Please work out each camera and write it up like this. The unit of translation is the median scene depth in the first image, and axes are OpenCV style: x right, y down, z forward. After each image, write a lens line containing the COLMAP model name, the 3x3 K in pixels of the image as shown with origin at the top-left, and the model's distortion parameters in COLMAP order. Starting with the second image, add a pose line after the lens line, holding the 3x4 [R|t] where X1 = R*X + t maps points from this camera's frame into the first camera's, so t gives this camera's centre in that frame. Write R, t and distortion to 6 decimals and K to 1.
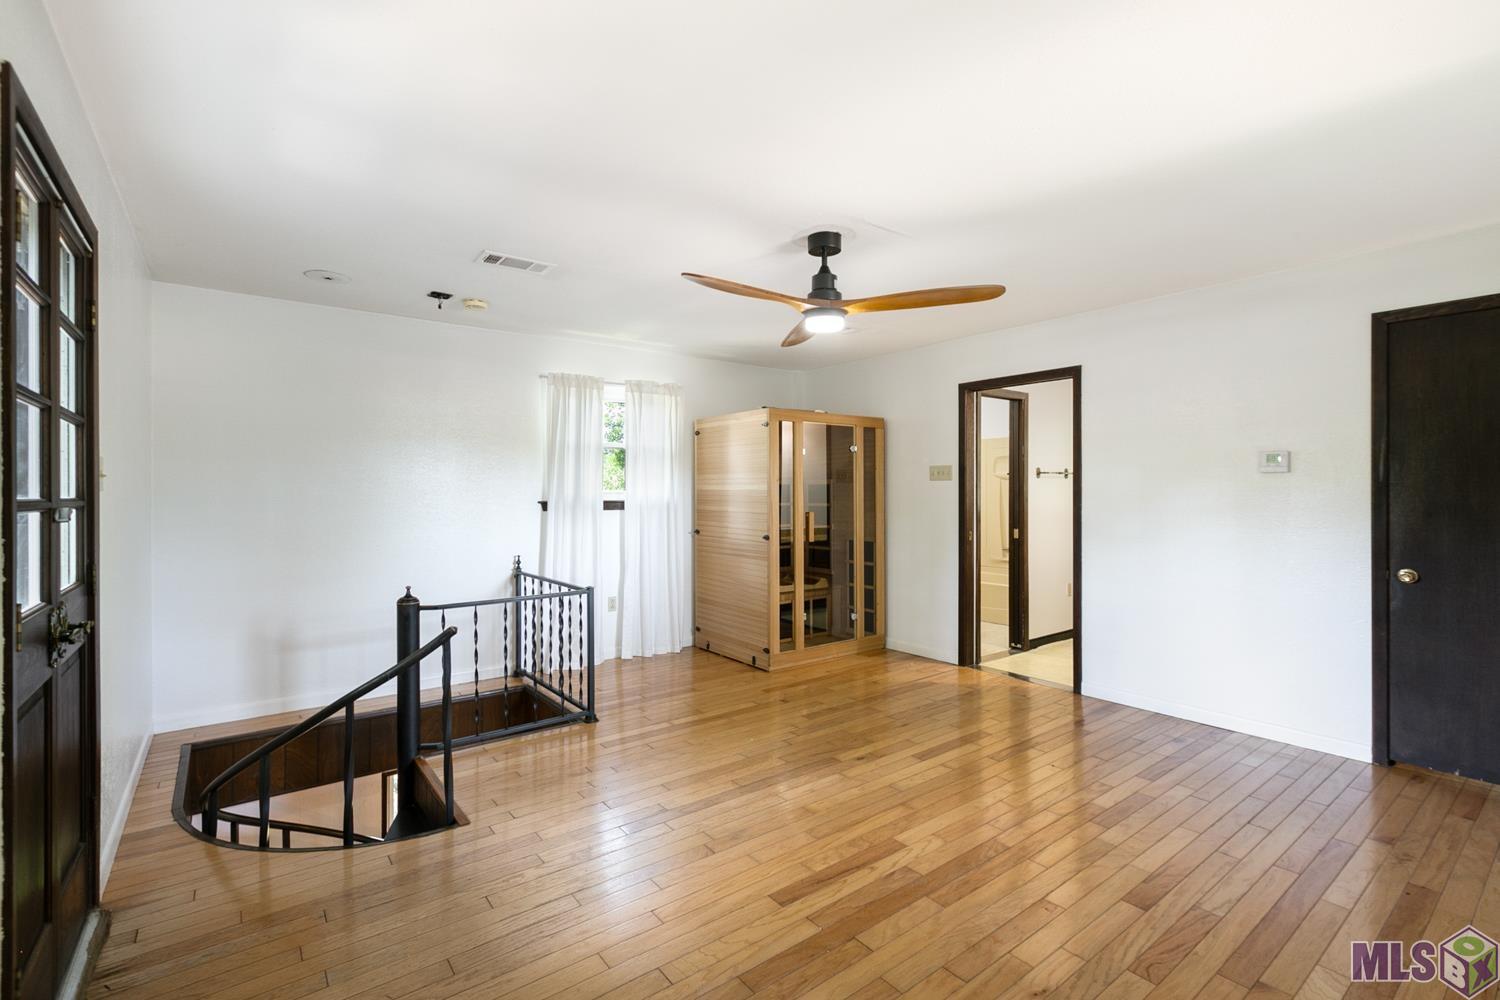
lens RADIAL K [[669.1, 0, 746.3], [0, 669.1, 494.8], [0, 0, 1]] dist [-0.002010, -0.000149]
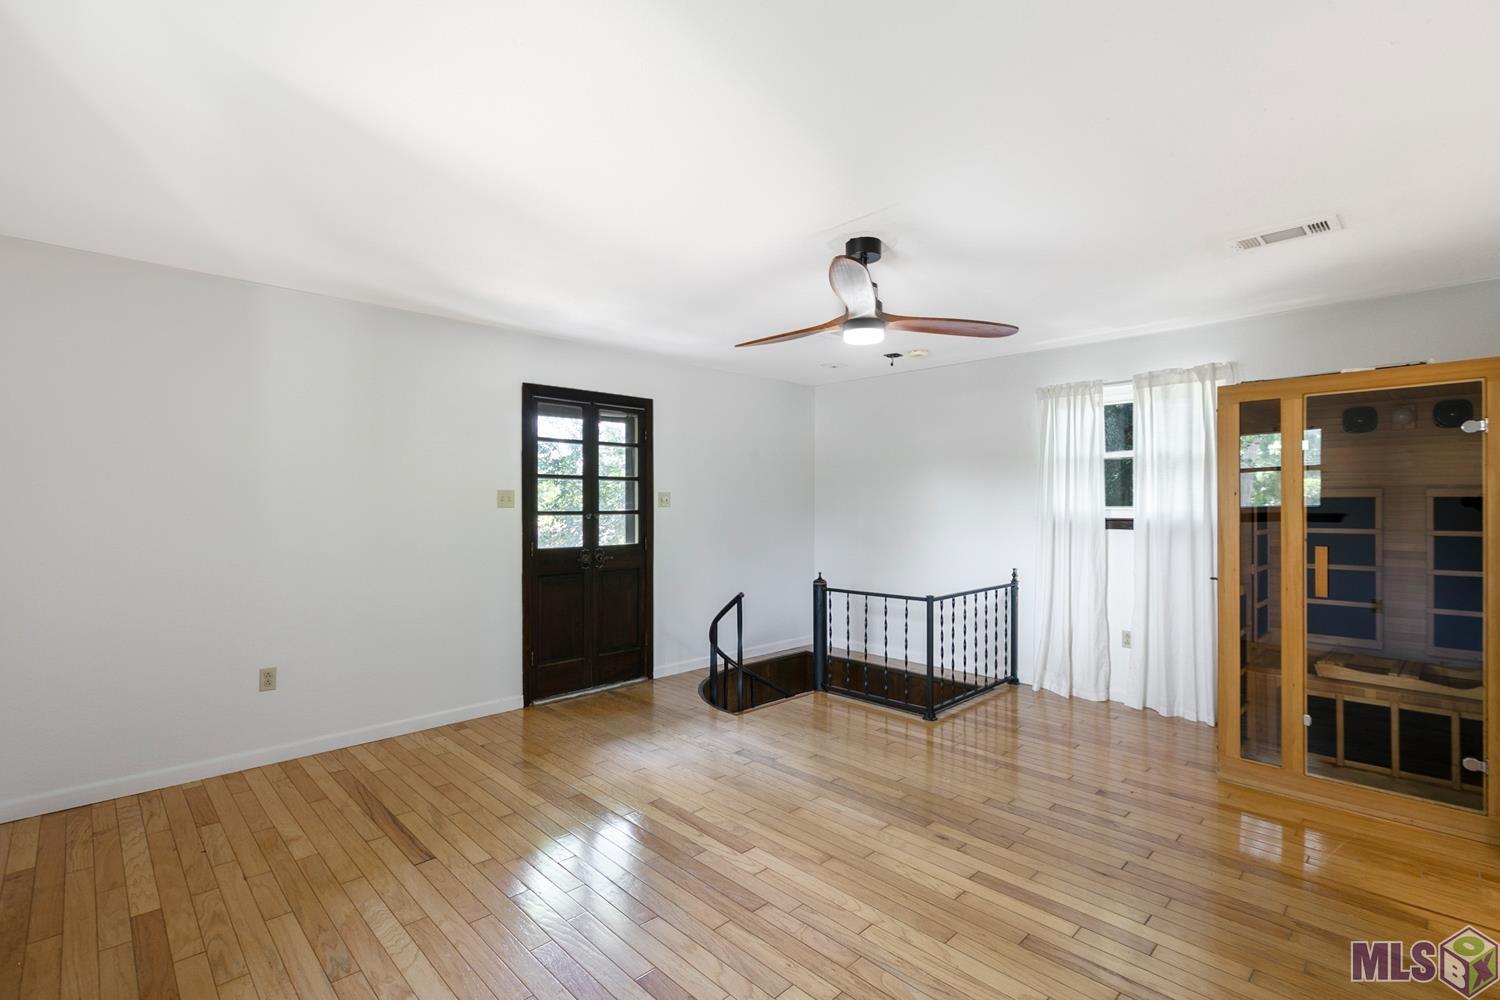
lens RADIAL K [[687.4, 0, 747.8], [0, 687.4, 512.6], [0, 0, 1]] dist [0.000012, 0.000133]
pose [[0.121156, 0.018725, -0.992457, 0.951198], [-0.001780, 0.999825, 0.018647, -0.021765], [0.992632, -0.000493, 0.121168, 0.641498]]
